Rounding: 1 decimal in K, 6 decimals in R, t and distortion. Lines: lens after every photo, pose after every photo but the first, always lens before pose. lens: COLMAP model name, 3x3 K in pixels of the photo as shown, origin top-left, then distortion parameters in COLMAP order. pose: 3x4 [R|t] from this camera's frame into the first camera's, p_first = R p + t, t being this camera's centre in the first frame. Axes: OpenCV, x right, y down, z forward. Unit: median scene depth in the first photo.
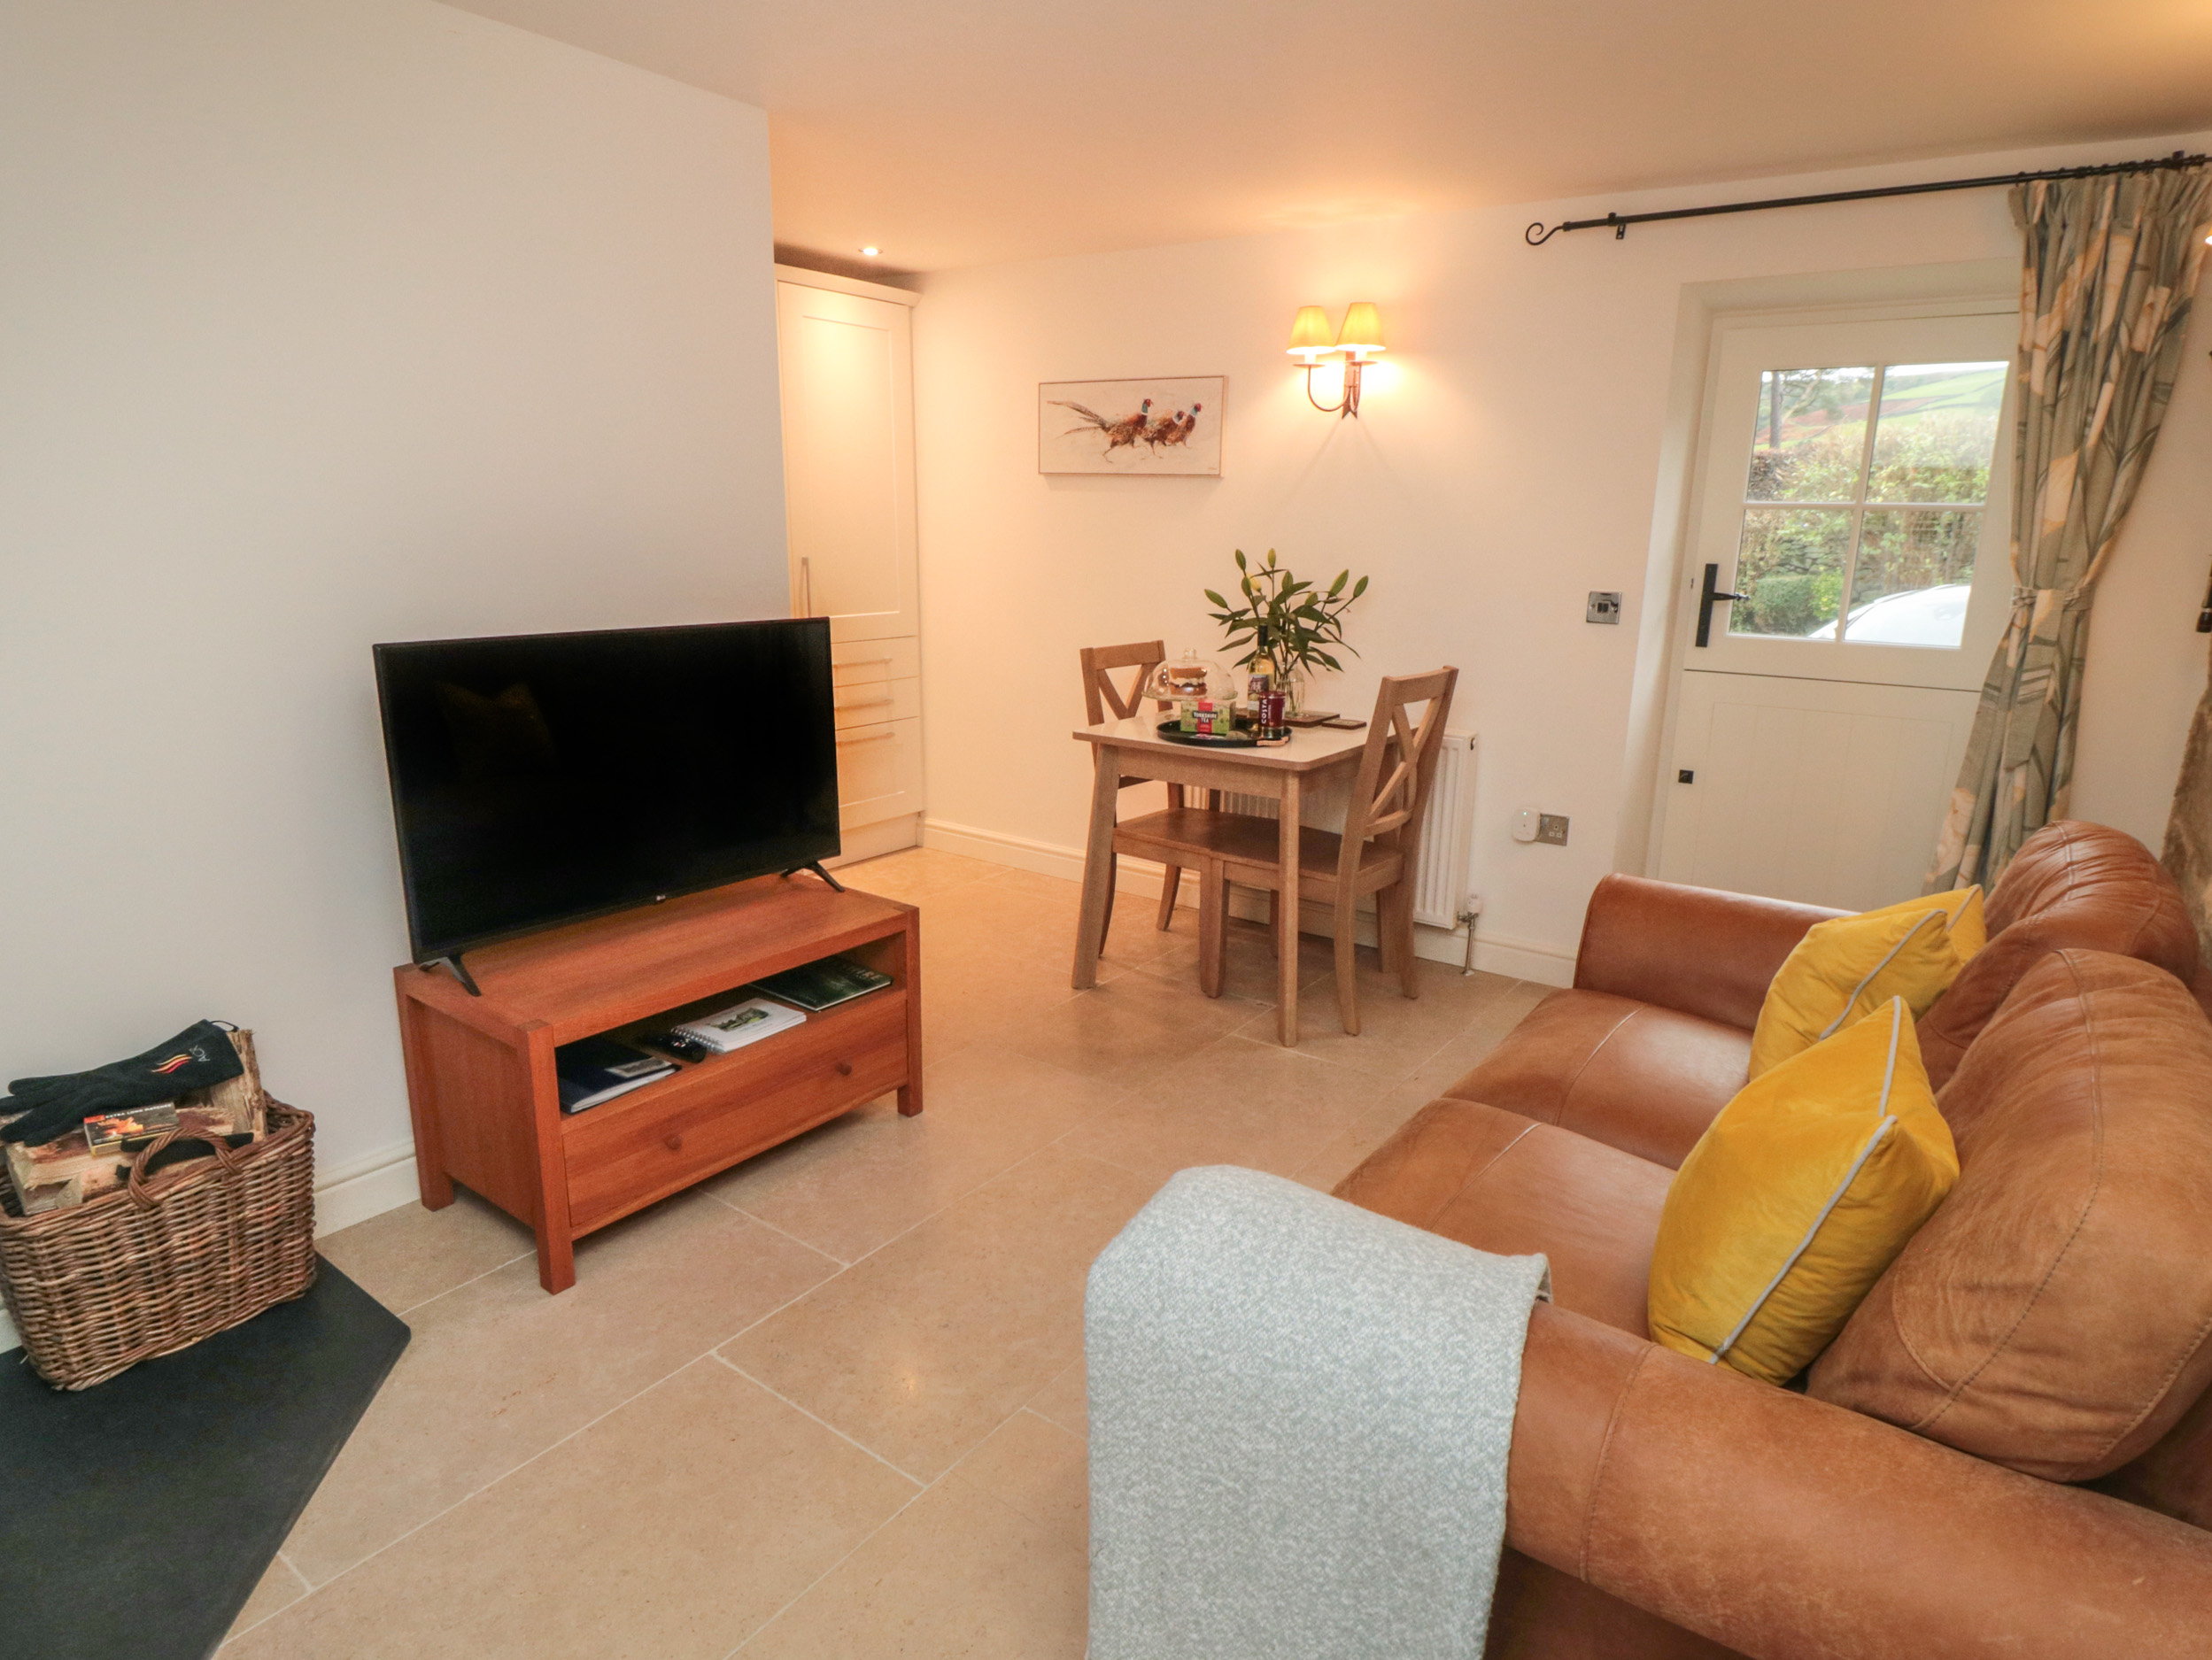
lens RADIAL K [[1182.9, 0, 1106.0], [0, 1182.9, 830.0], [0, 0, 1]] dist [0.004057, 0.000986]
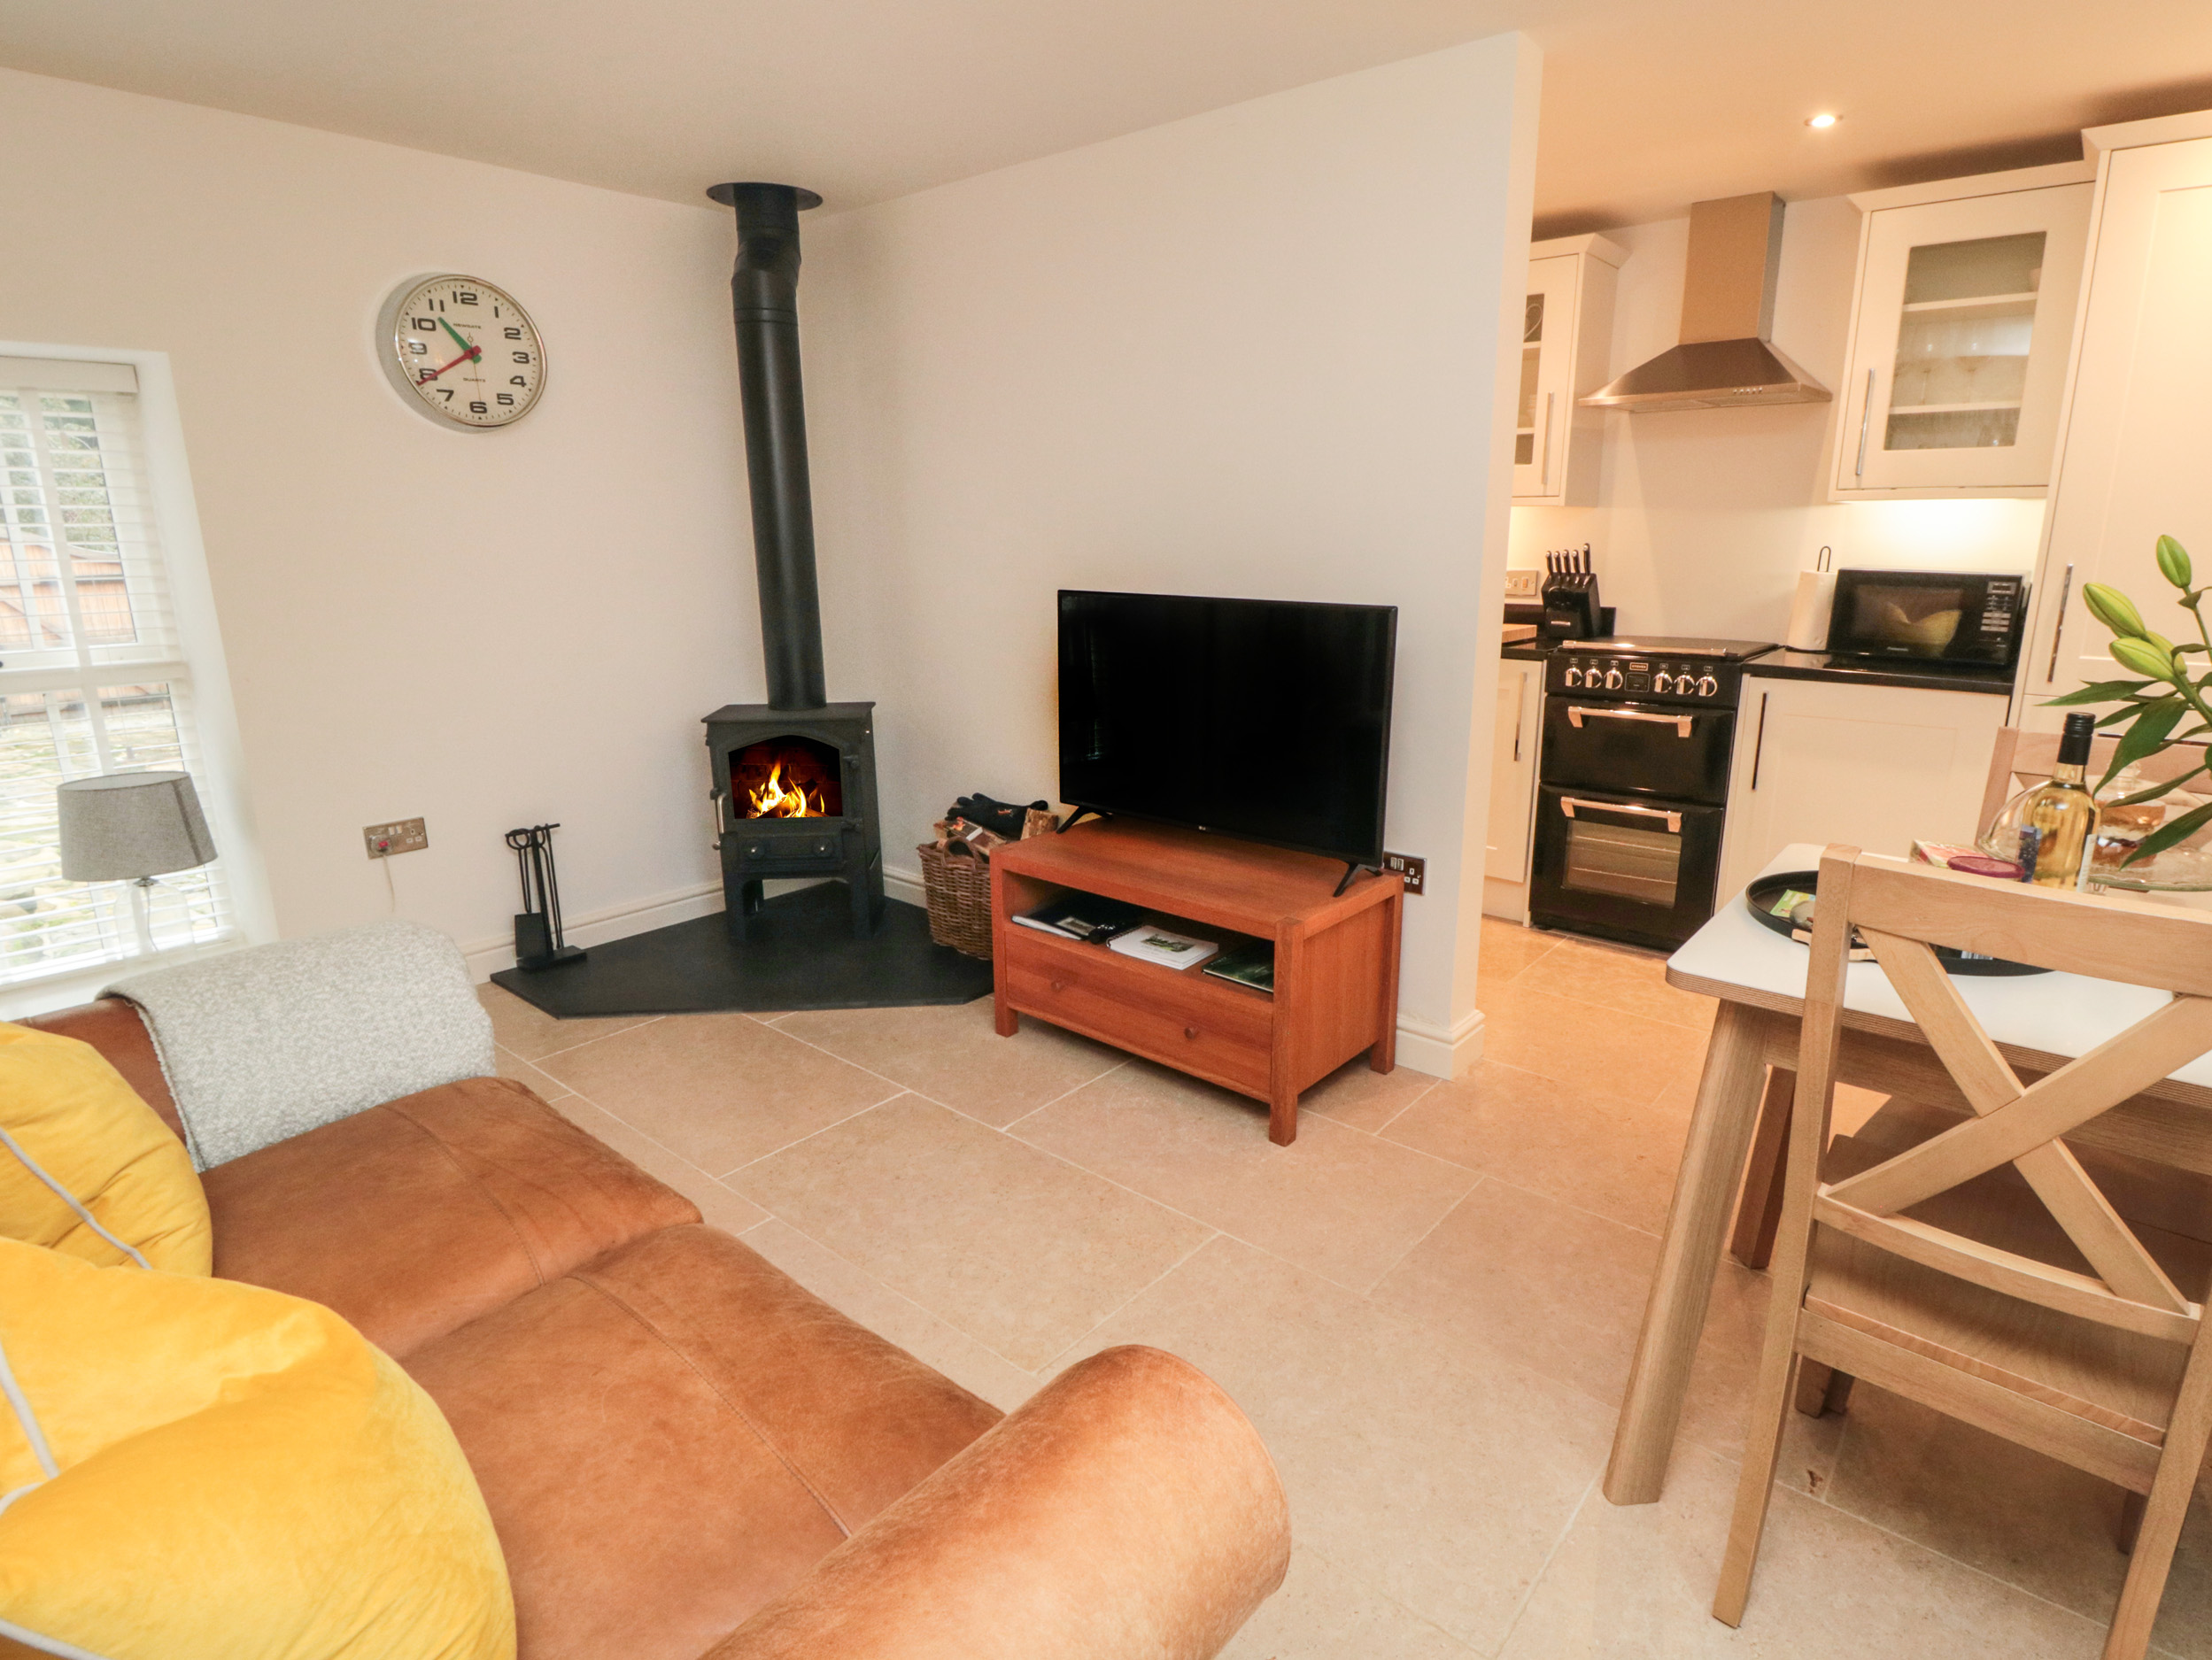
lens RADIAL K [[1182.9, 0, 1106.0], [0, 1182.9, 830.0], [0, 0, 1]] dist [0.004057, 0.000986]
pose [[-0.090848, 0.242788, -0.965816, 0.767960], [-0.212995, 0.942648, 0.256999, -0.221174], [0.972820, 0.229062, -0.033924, 0.969834]]
